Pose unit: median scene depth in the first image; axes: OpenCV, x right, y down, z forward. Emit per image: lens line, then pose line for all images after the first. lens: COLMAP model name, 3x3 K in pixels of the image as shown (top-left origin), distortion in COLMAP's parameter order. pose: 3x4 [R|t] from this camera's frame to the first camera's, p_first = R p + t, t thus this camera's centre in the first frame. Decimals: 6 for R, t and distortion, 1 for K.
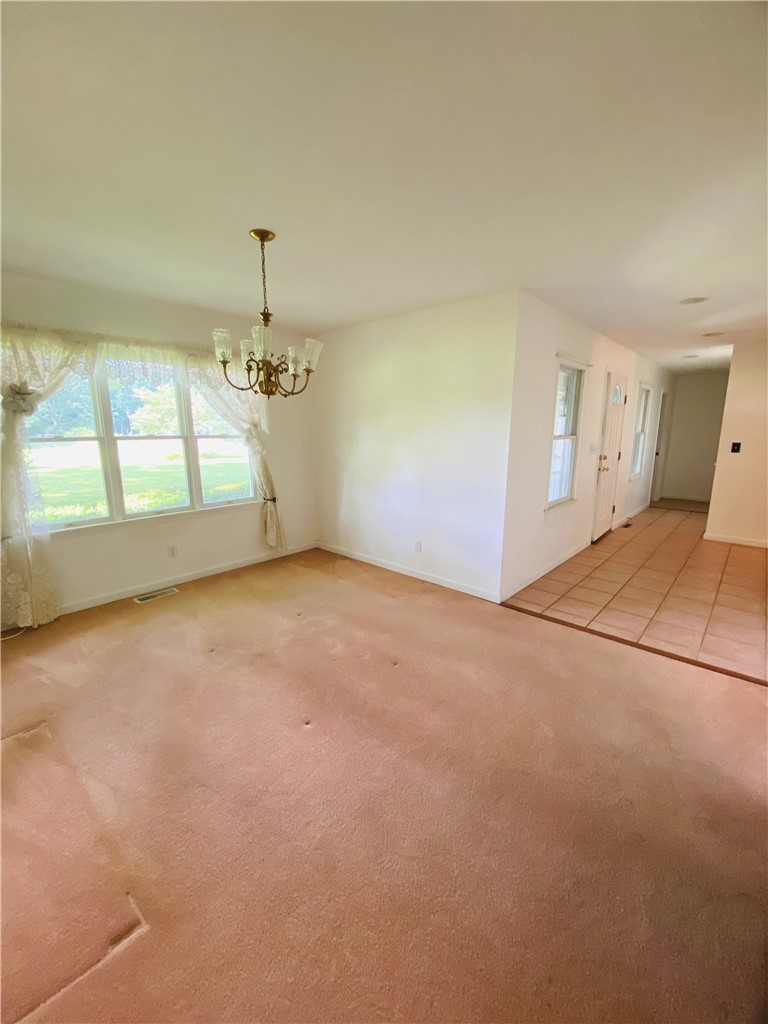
lens RADIAL K [[413.9, 0, 386.6], [0, 413.9, 511.7], [0, 0, 1]] dist [0.010995, -0.005333]
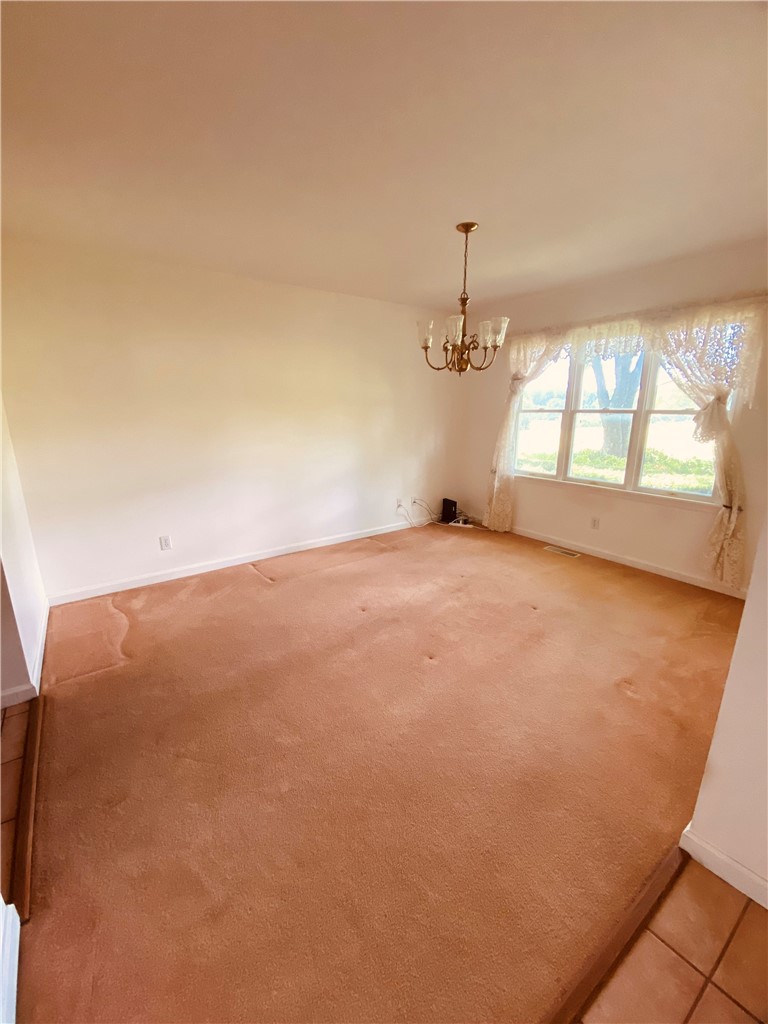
lens RADIAL K [[413.9, 0, 386.2], [0, 413.9, 511.5], [0, 0, 1]] dist [0.010995, -0.005333]
pose [[-0.211247, 0.245510, -0.946097, 0.689093], [-0.192175, 0.938615, 0.286478, -0.155046], [0.958355, 0.242334, -0.151098, 0.793289]]
